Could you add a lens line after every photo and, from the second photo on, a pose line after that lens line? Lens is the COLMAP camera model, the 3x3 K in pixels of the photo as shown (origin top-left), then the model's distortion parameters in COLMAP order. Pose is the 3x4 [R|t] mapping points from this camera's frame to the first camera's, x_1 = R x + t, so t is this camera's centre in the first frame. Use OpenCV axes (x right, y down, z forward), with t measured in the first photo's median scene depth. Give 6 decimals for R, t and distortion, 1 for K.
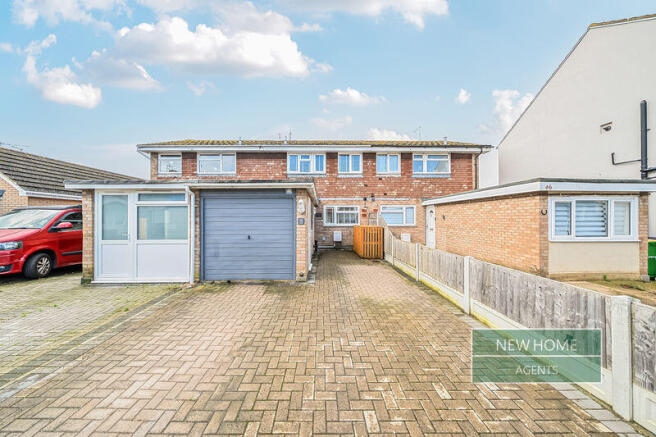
lens RADIAL K [[226.0, 0, 325.8], [0, 226.0, 218.5], [0, 0, 1]] dist [-0.004353, 0.000381]
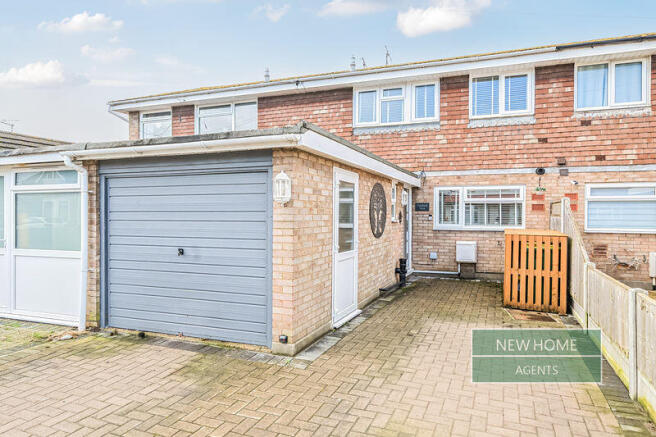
lens RADIAL K [[377.6, 0, 326.8], [0, 377.6, 215.9], [0, 0, 1]] dist [-0.000523, -0.000738]
pose [[0.899893, 0.008931, -0.436019, 0.163230], [-0.004857, 0.999934, 0.010459, -0.003658], [0.436084, -0.007294, 0.899877, 0.195179]]
